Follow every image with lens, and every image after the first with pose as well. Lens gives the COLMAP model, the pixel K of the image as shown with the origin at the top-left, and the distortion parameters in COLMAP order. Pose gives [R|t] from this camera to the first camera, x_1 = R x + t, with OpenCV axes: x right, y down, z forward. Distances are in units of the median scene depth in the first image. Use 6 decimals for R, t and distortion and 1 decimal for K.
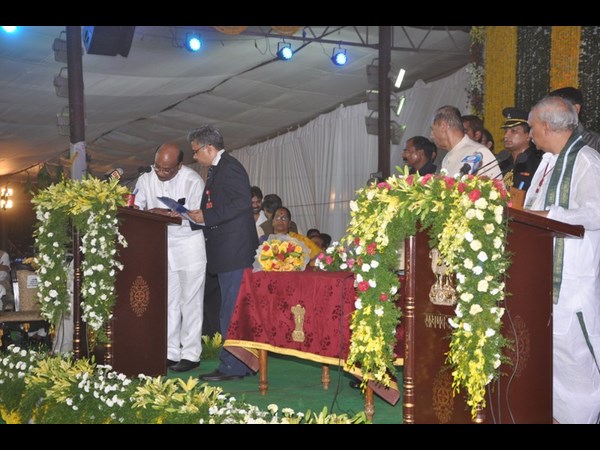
lens RADIAL K [[1365.1, 0, 300.0], [0, 1365.1, 225.0], [0, 0, 1]] dist [0.551453, 0.901596]
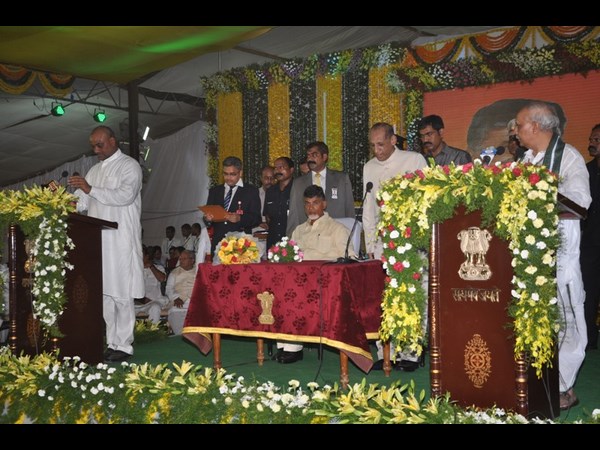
lens RADIAL K [[925.9, 0, 300.0], [0, 925.9, 225.0], [0, 0, 1]] dist [0.169784, 0.624251]
pose [[0.943134, -0.016310, 0.332011, -0.206557], [0.026149, 0.999341, -0.025188, 0.020641], [-0.331382, 0.032437, 0.942939, 0.237362]]
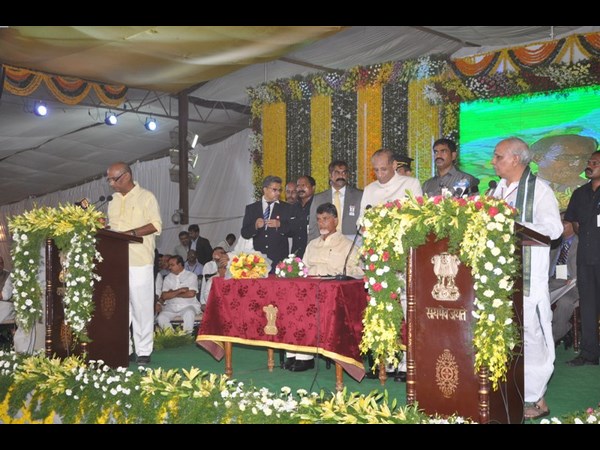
lens RADIAL K [[941.8, 0, 300.0], [0, 941.8, 225.0], [0, 0, 1]] dist [0.197535, 0.582163]
pose [[0.963849, -0.004328, 0.266414, -0.183195], [0.011805, 0.999580, -0.026471, 0.007896], [-0.266187, 0.028659, 0.963495, 0.150132]]
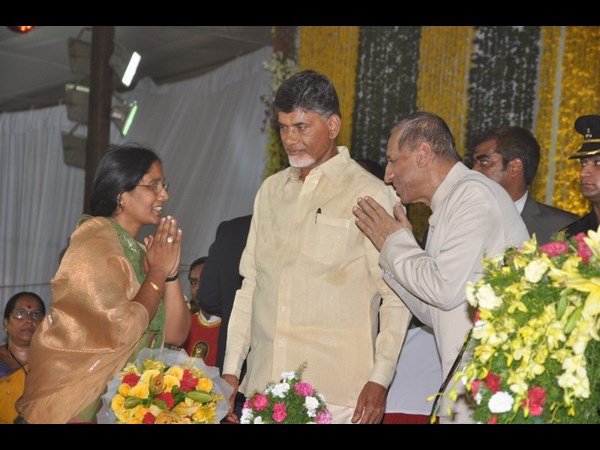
lens RADIAL K [[2231.6, 0, 300.0], [0, 2231.6, 225.0], [0, 0, 1]] dist [1.215970, -1.172576]
pose [[0.973956, 0.065990, 0.216922, -0.124382], [-0.055092, 0.996915, -0.055912, 0.004967], [-0.219942, 0.042505, 0.974586, 0.257417]]
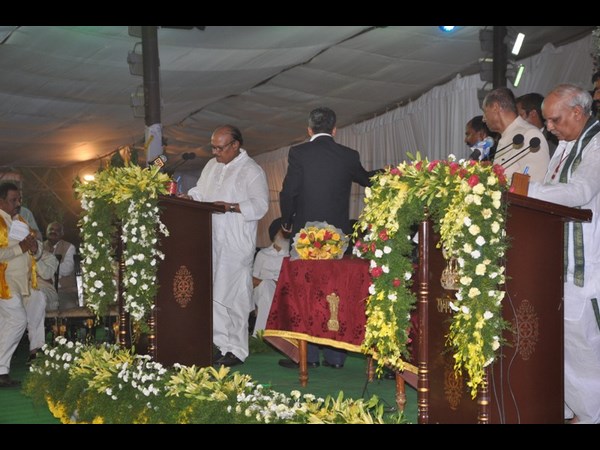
lens RADIAL K [[1636.7, 0, 300.0], [0, 1636.7, 225.0], [0, 0, 1]] dist [0.774547, 0.706804]
pose [[0.995688, -0.006306, -0.092554, 0.076163], [0.006853, 0.999961, 0.005588, 0.002327], [0.092516, -0.006198, 0.995692, -0.154952]]
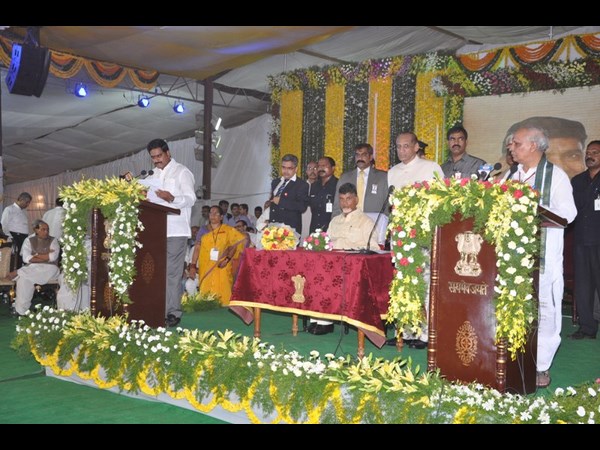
lens RADIAL K [[849.1, 0, 300.0], [0, 849.1, 225.0], [0, 0, 1]] dist [0.111022, 0.581208]
pose [[0.964530, 0.017287, 0.263405, -0.199090], [-0.017591, 0.999845, -0.001206, 0.008971], [-0.263385, -0.003471, 0.964685, 0.175589]]
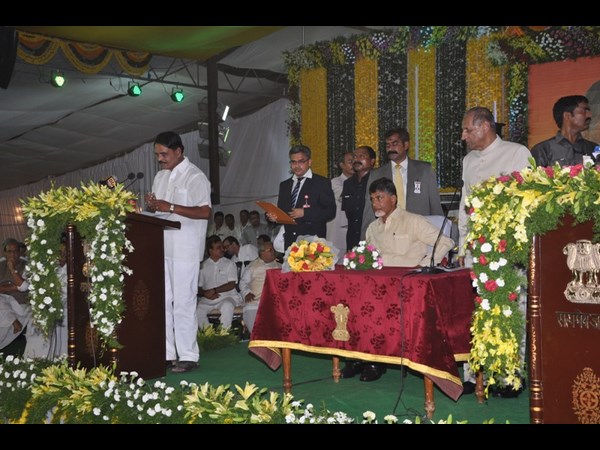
lens RADIAL K [[975.2, 0, 300.0], [0, 975.2, 225.0], [0, 0, 1]] dist [0.188525, 0.781378]
pose [[0.970639, -0.020847, 0.239636, -0.181419], [0.022550, 0.999736, -0.004364, 0.002127], [-0.239482, 0.009640, 0.970853, 0.277380]]
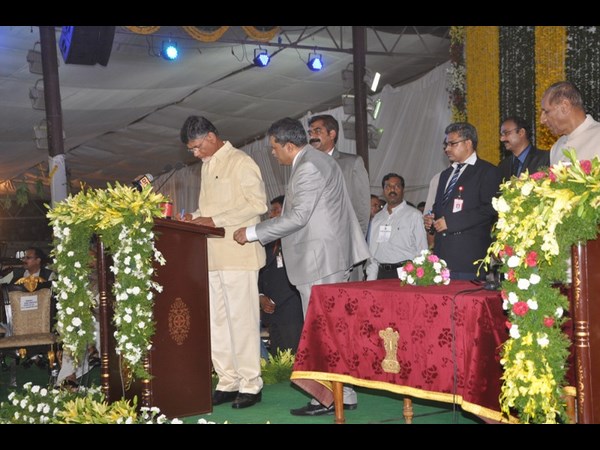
lens RADIAL K [[1238.0, 0, 300.0], [0, 1238.0, 225.0], [0, 0, 1]] dist [0.439757, 0.555486]
pose [[0.997794, -0.037019, 0.055110, -0.084848], [0.037267, 0.999299, -0.003490, -0.002975], [-0.054942, 0.005536, 0.998474, 0.226612]]
